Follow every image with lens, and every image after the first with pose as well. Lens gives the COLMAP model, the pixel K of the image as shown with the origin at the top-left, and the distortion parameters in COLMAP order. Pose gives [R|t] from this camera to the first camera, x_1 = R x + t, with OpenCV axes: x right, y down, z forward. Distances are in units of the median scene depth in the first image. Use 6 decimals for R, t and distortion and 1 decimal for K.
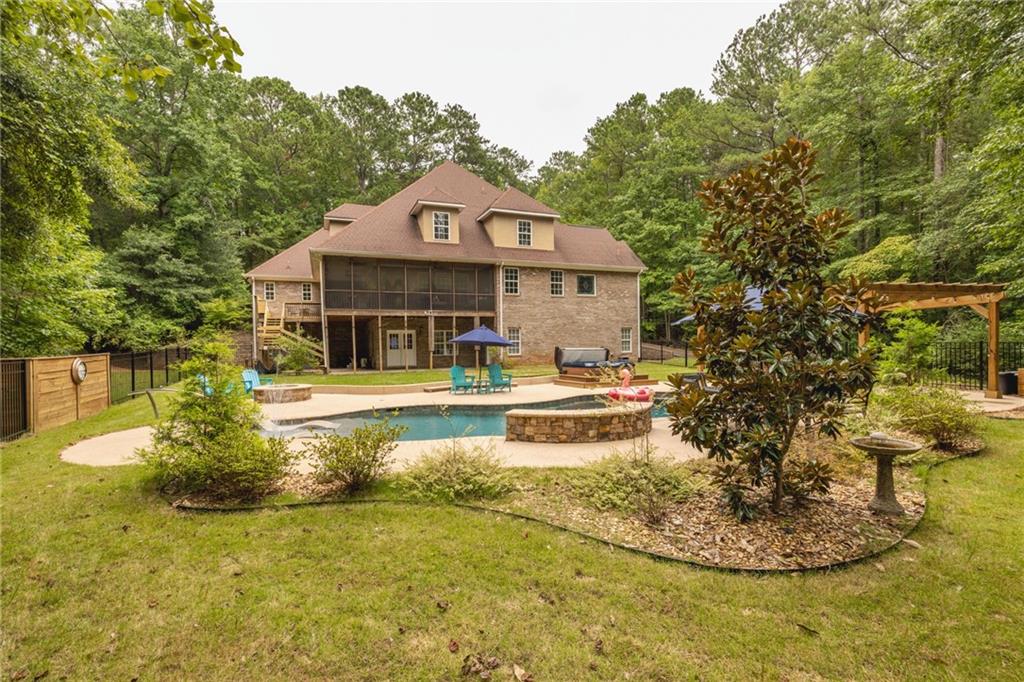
lens RADIAL K [[444.0, 0, 474.0], [0, 444.0, 375.3], [0, 0, 1]] dist [-0.011534, -0.000155]
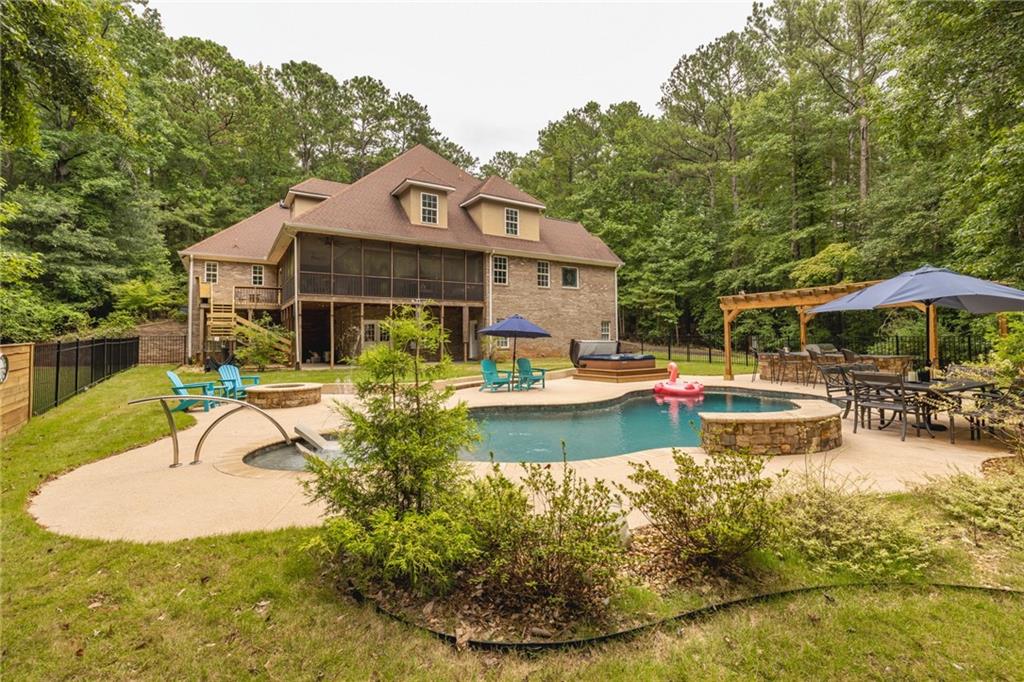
lens RADIAL K [[444.0, 0, 491.0], [0, 444.0, 338.8], [0, 0, 1]] dist [-0.011534, -0.000155]
pose [[0.978290, 0.005502, 0.207170, -0.105505], [0.008809, 0.997640, -0.068091, -0.001238], [-0.207056, 0.068437, 0.975933, 0.067822]]
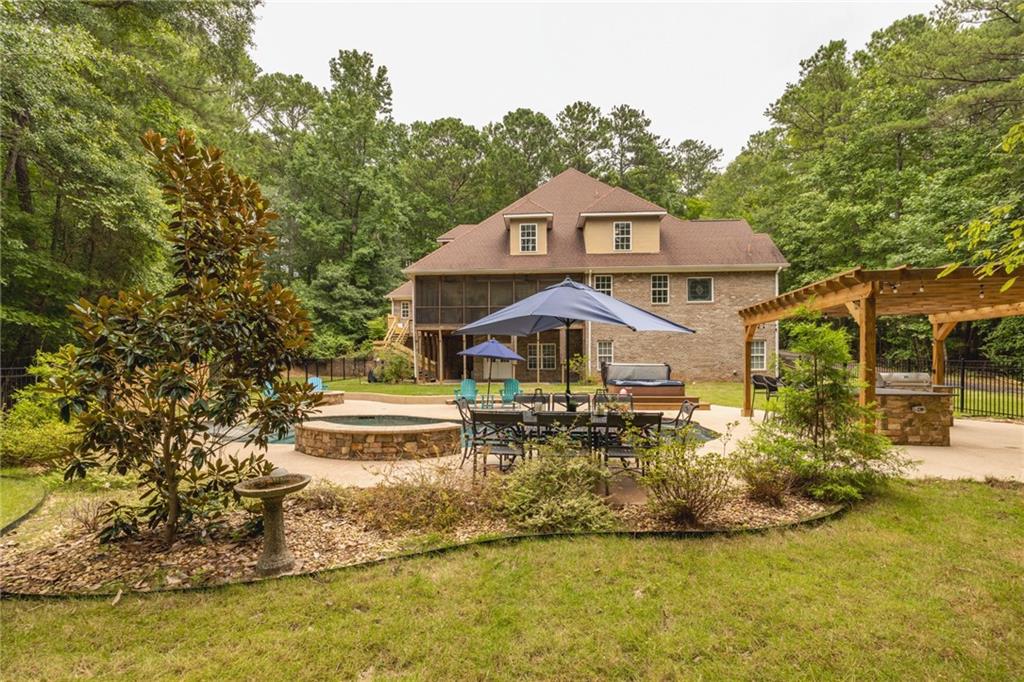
lens RADIAL K [[444.0, 0, 494.4], [0, 444.0, 386.4], [0, 0, 1]] dist [-0.011534, -0.000155]
pose [[0.909150, 0.035857, -0.414923, 0.214795], [-0.037527, 0.999287, 0.004129, -0.005716], [0.414775, 0.011817, 0.909847, 0.055806]]
